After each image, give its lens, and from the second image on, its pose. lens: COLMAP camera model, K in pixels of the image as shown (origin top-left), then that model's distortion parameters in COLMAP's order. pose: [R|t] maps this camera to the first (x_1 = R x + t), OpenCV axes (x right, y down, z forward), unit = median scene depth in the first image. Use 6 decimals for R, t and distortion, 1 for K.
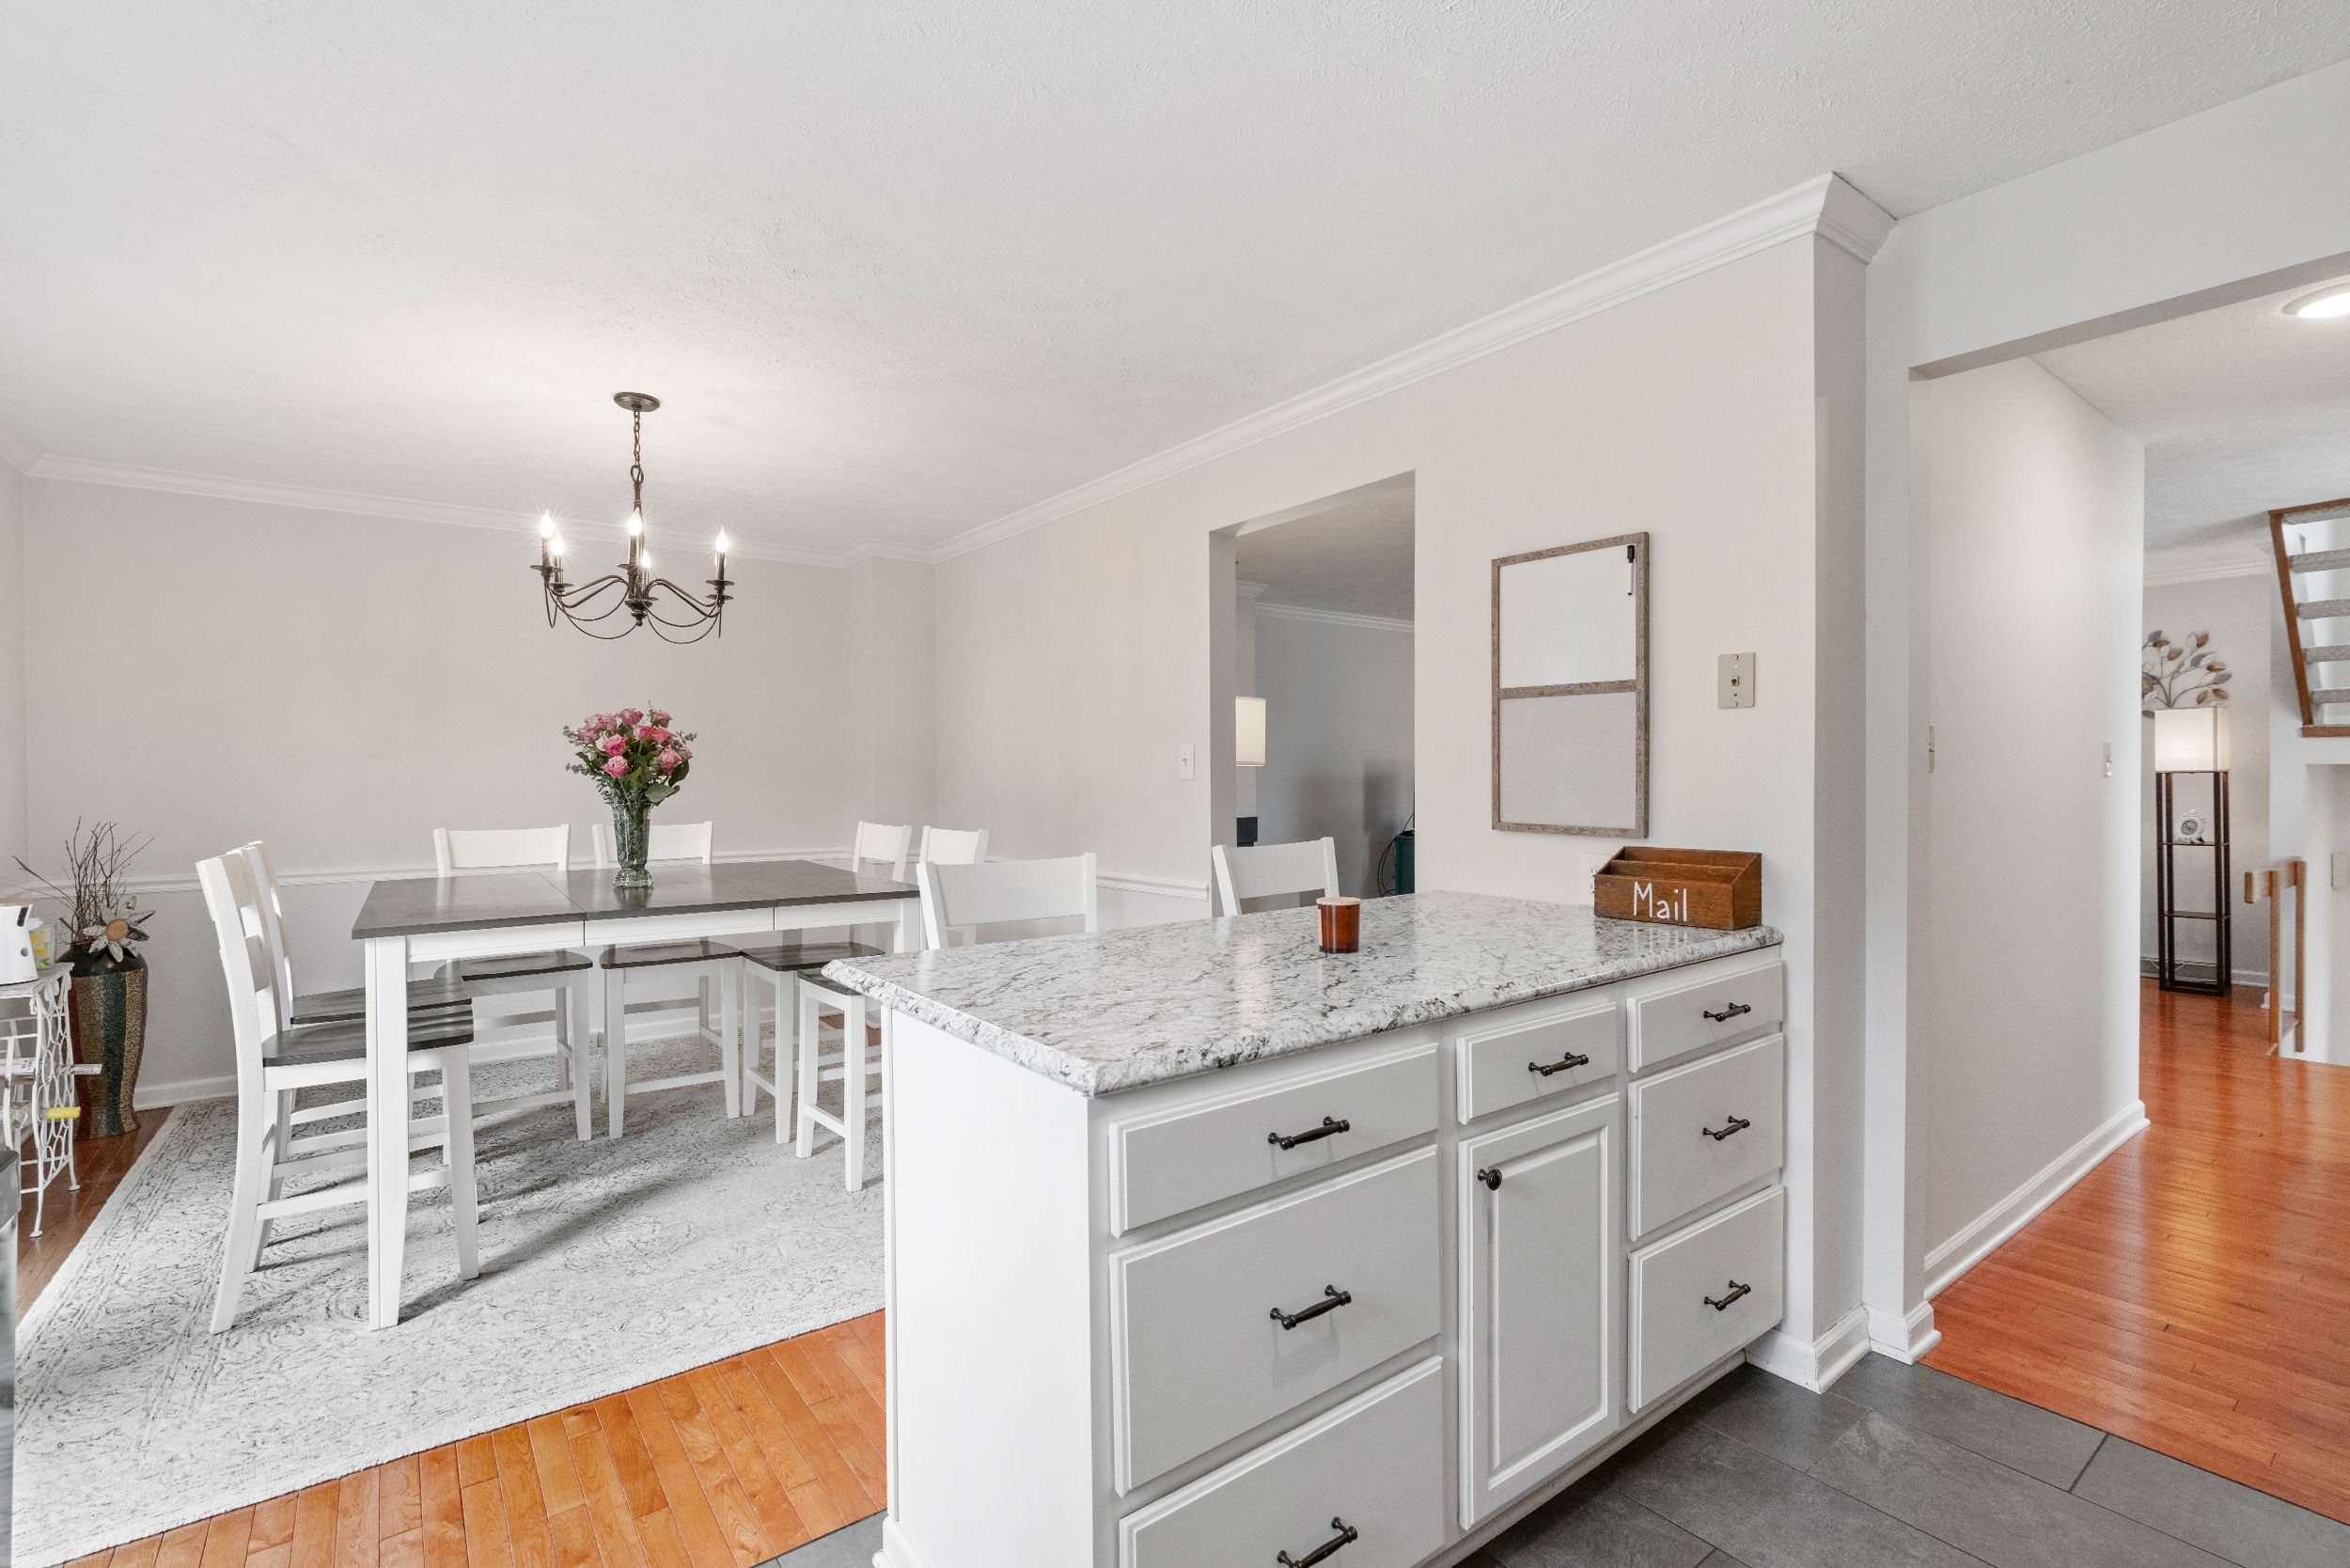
lens RADIAL K [[1067.6, 0, 1179.5], [0, 1067.6, 779.6], [0, 0, 1]] dist [-0.001803, 0.001407]
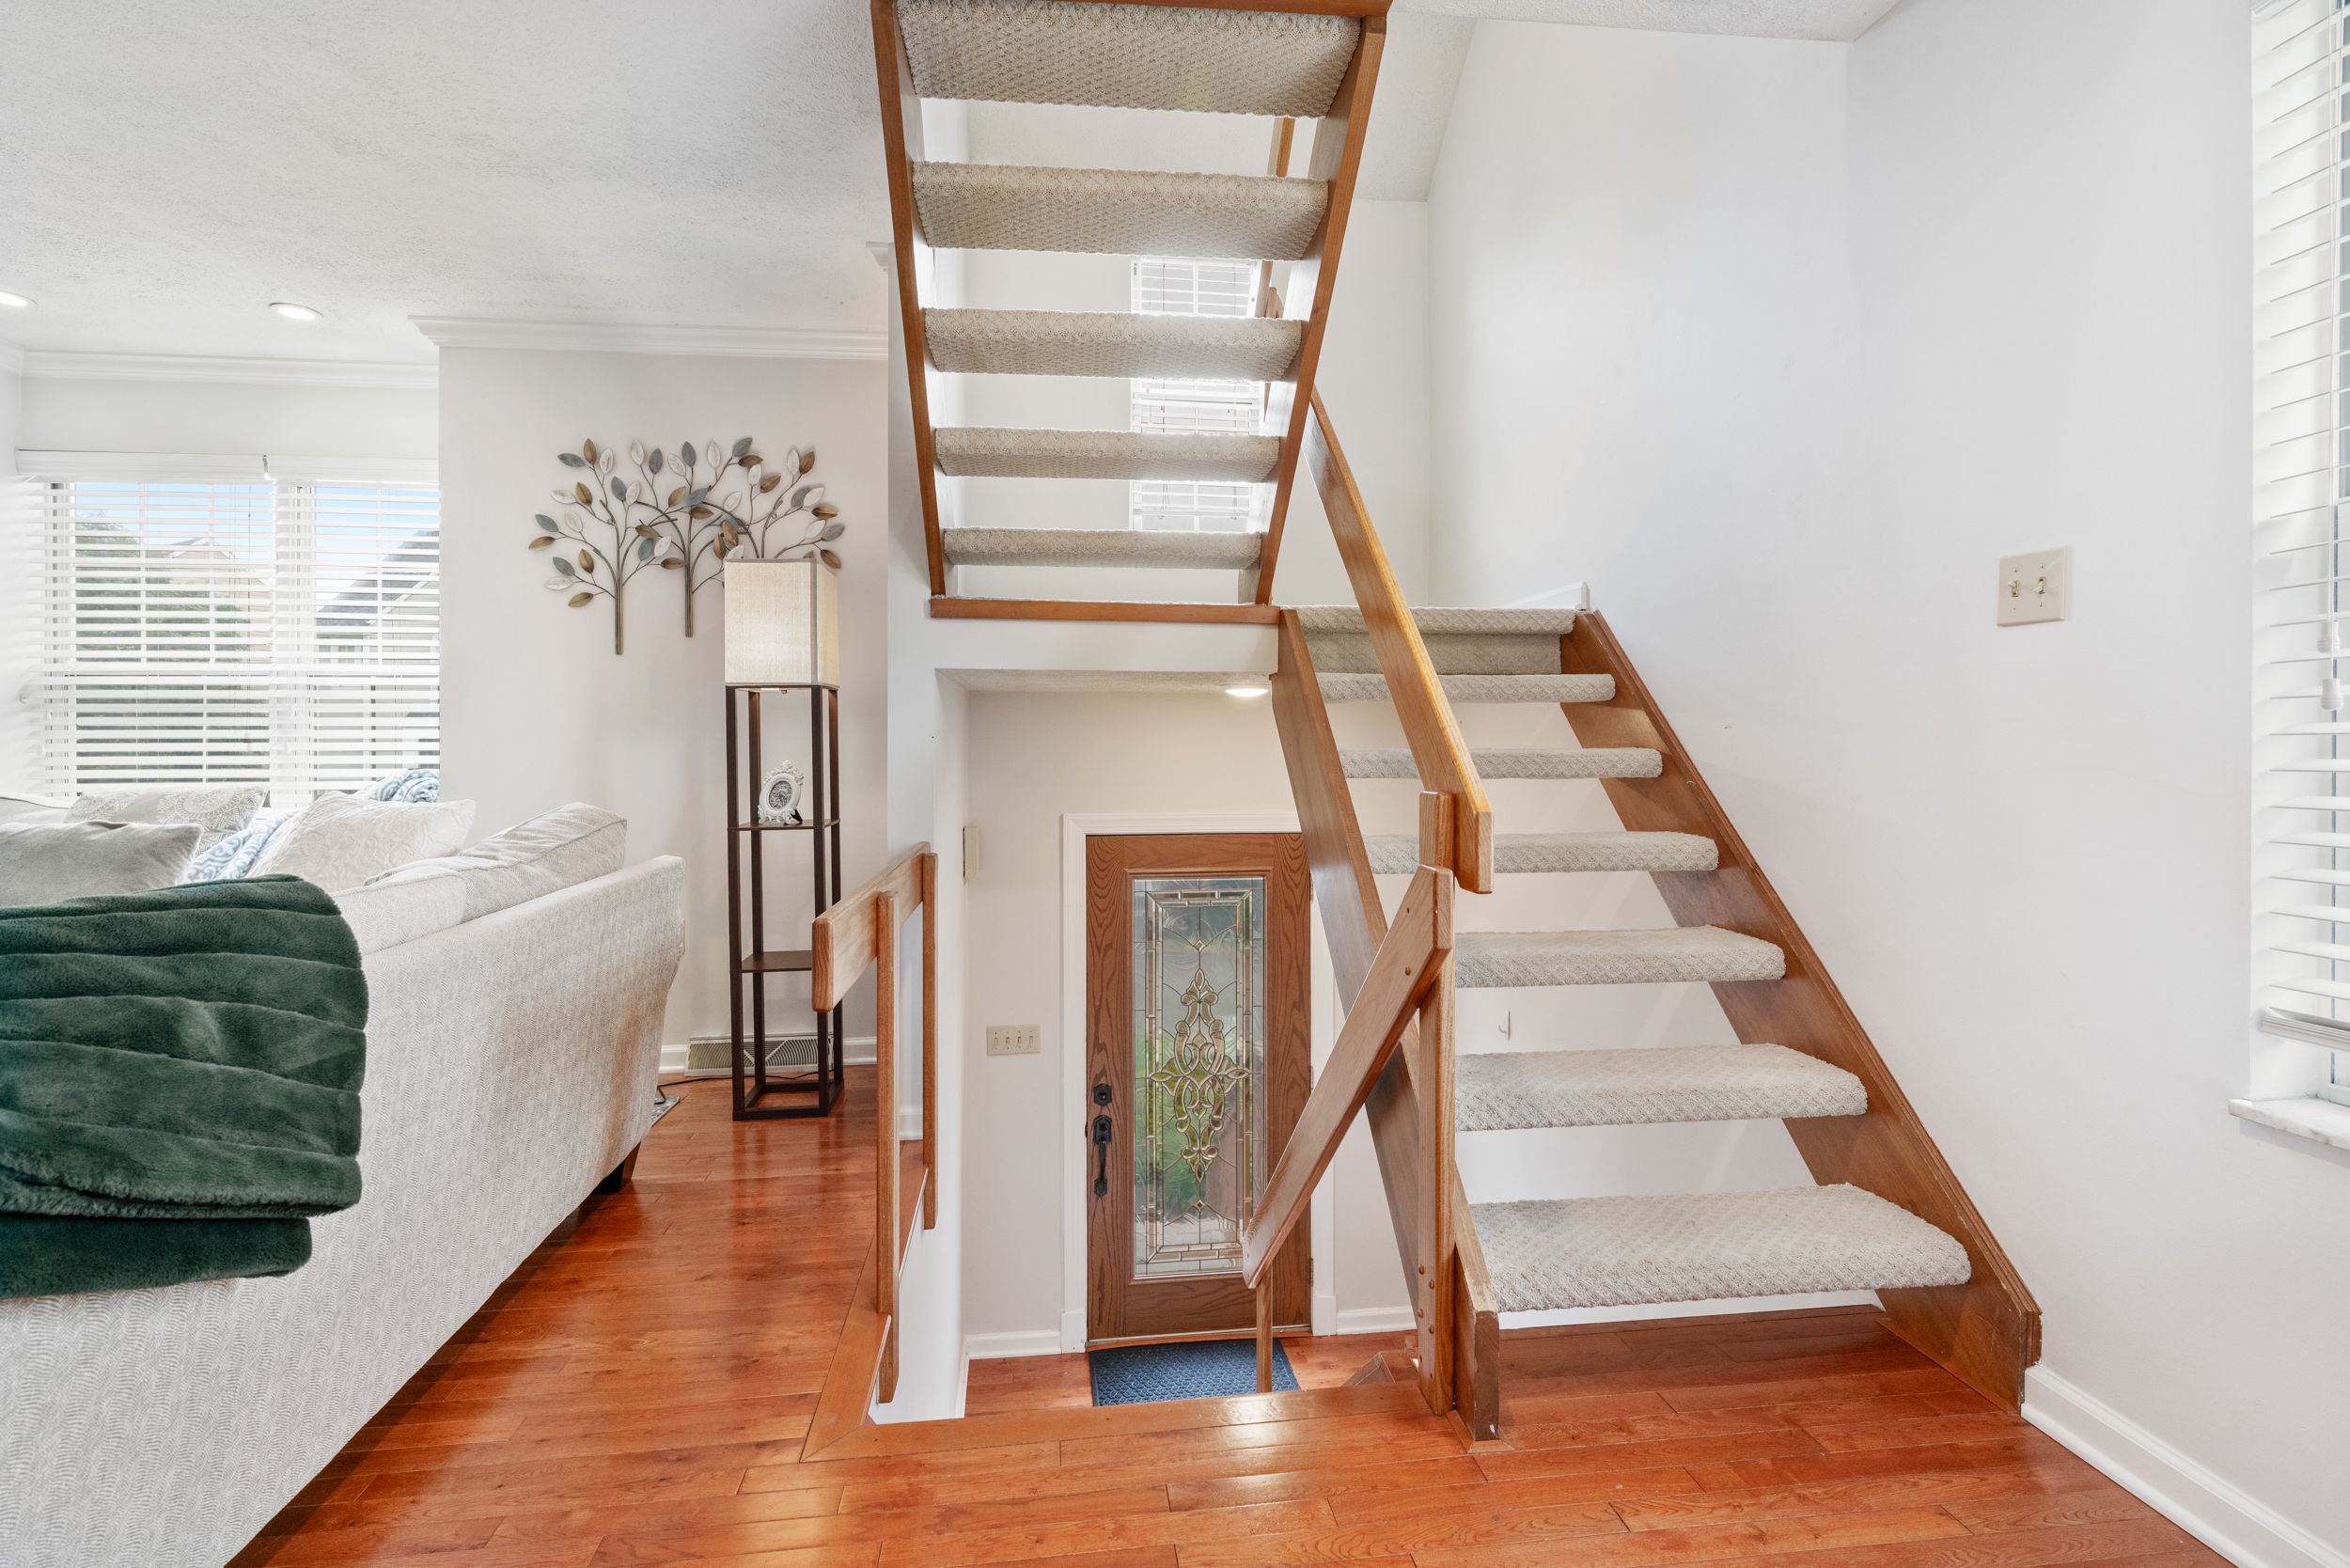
lens RADIAL K [[1060.7, 0, 1171.3], [0, 1060.7, 748.7], [0, 0, 1]] dist [0.000951, 0.000267]
pose [[0.514836, 0.003685, 0.857281, 0.673240], [0.002925, 0.999977, -0.006055, 0.029655], [-0.857284, 0.005625, 0.514814, 0.637342]]
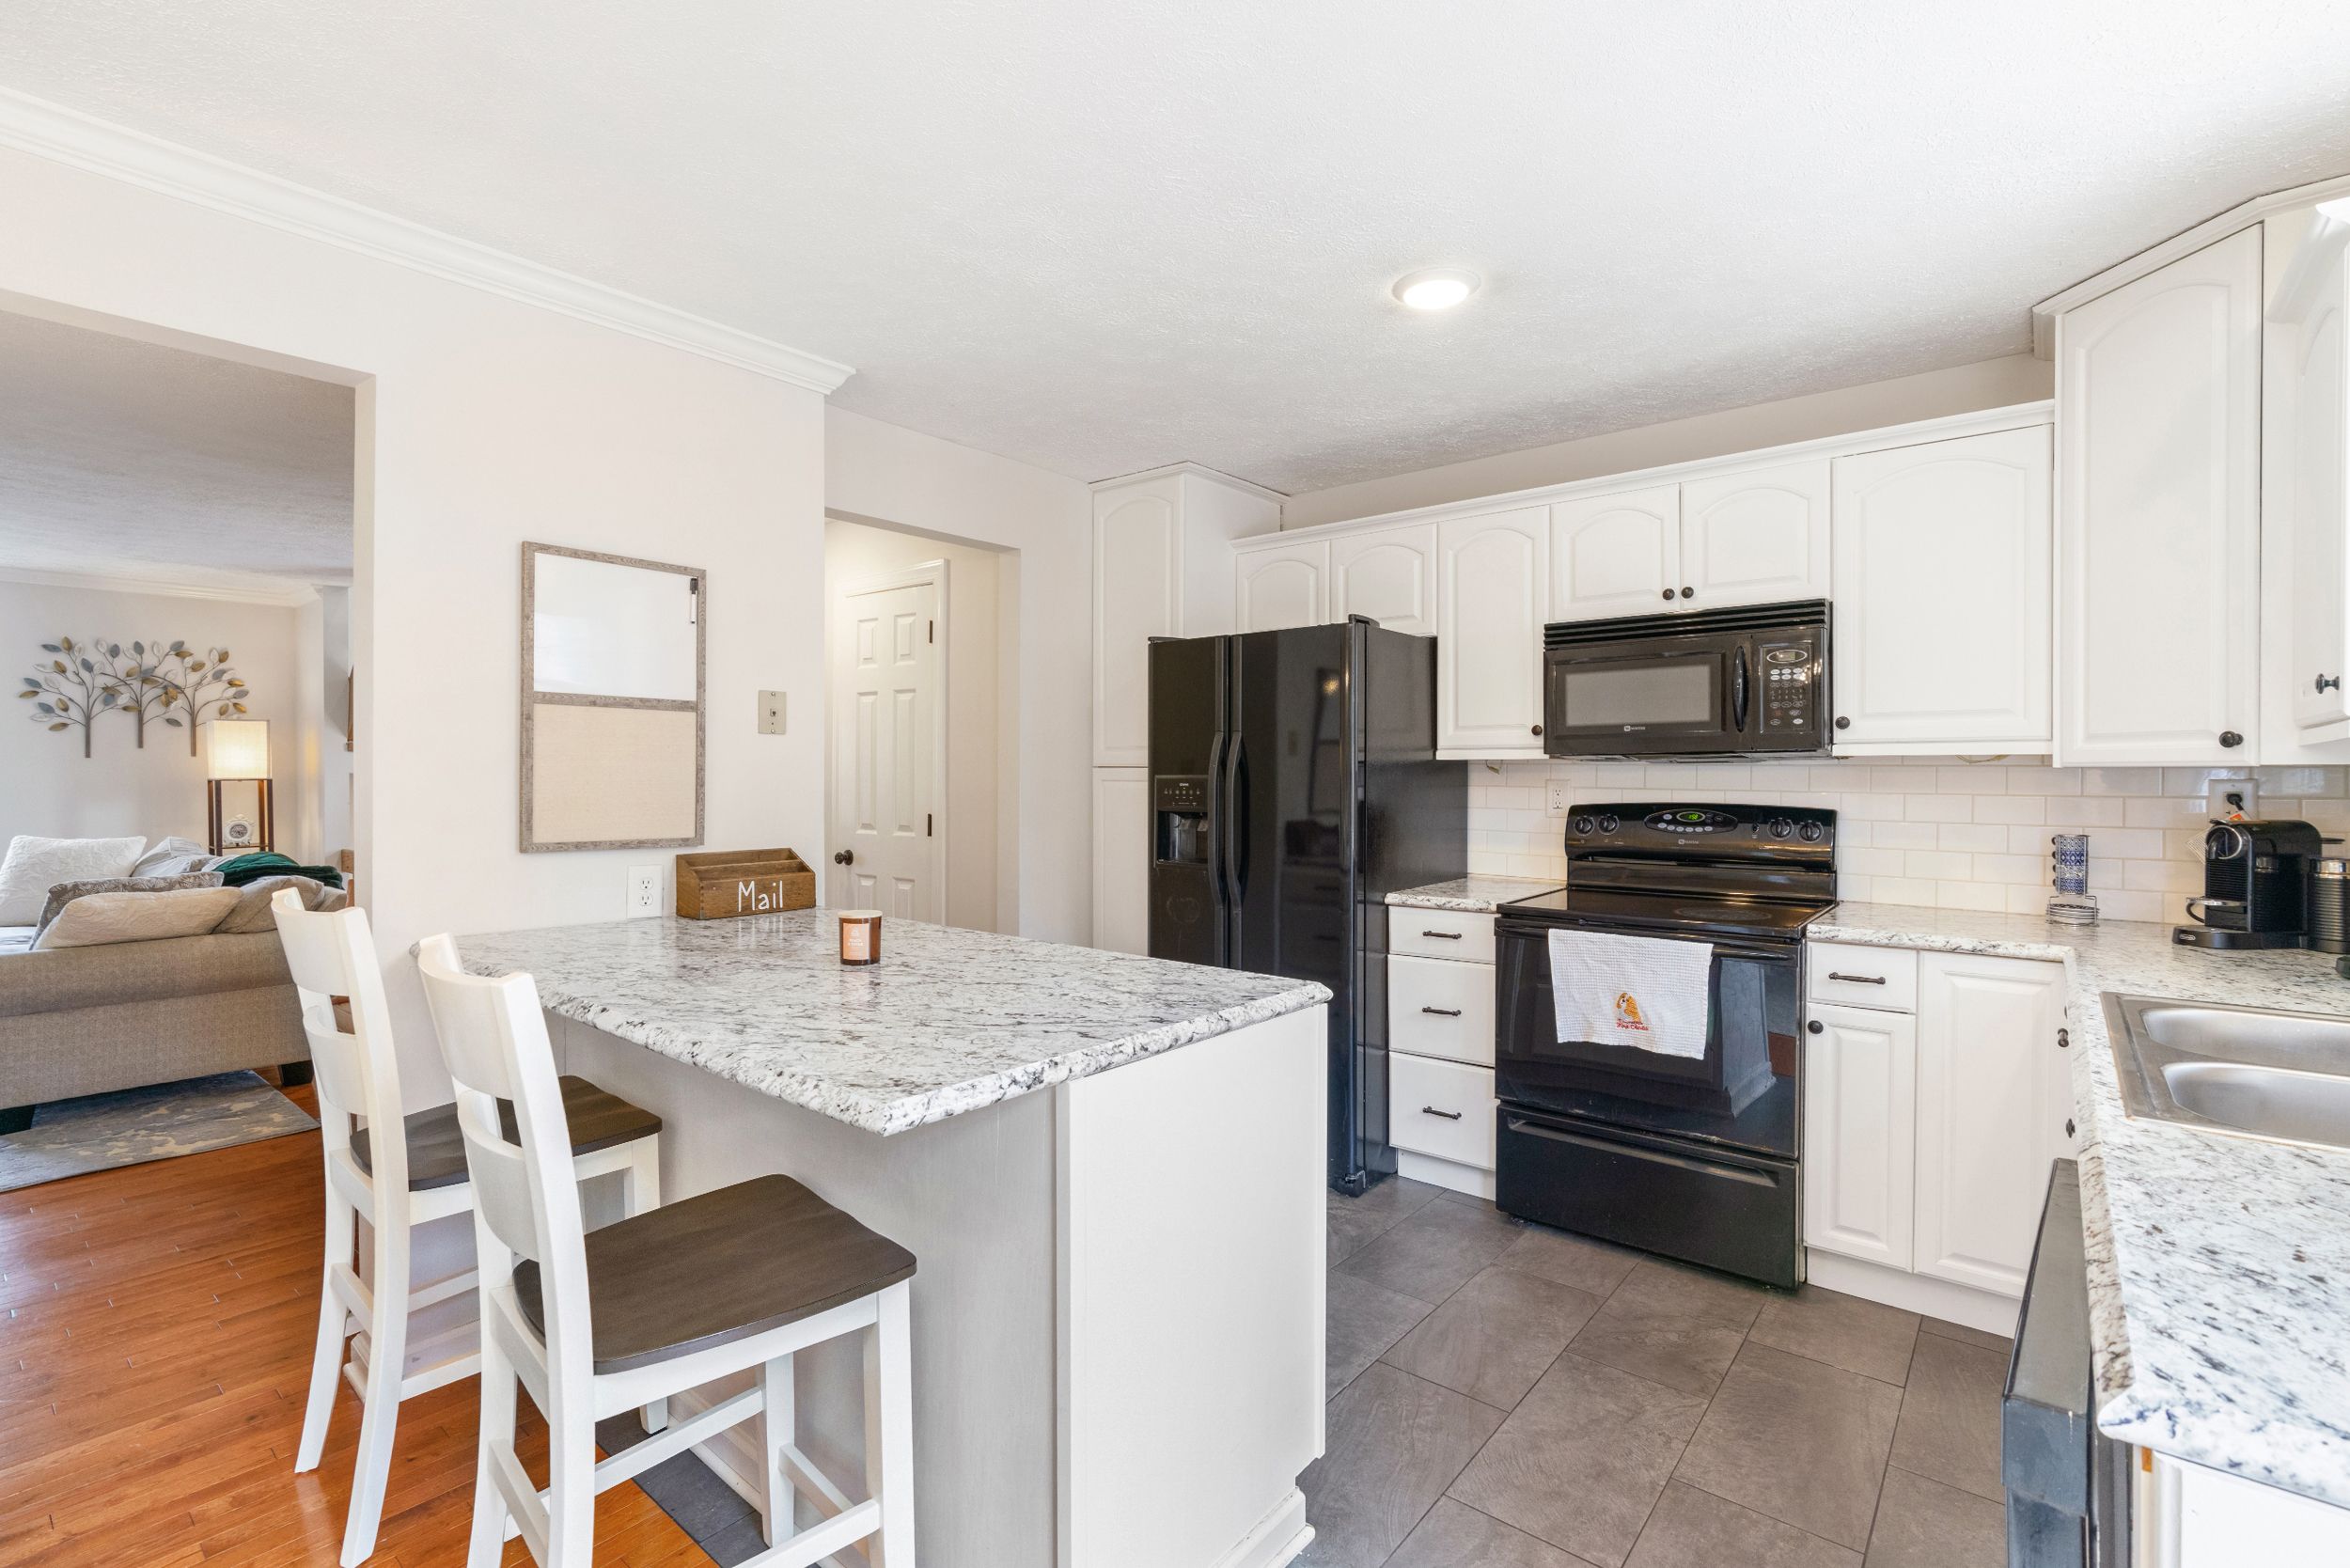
lens RADIAL K [[1067.6, 0, 1179.5], [0, 1067.6, 779.6], [0, 0, 1]] dist [-0.001803, 0.001407]
pose [[-0.222205, -0.002029, 0.974998, -0.350179], [0.004861, 0.999983, 0.003189, -0.006693], [-0.974988, 0.005448, -0.222191, 0.353378]]
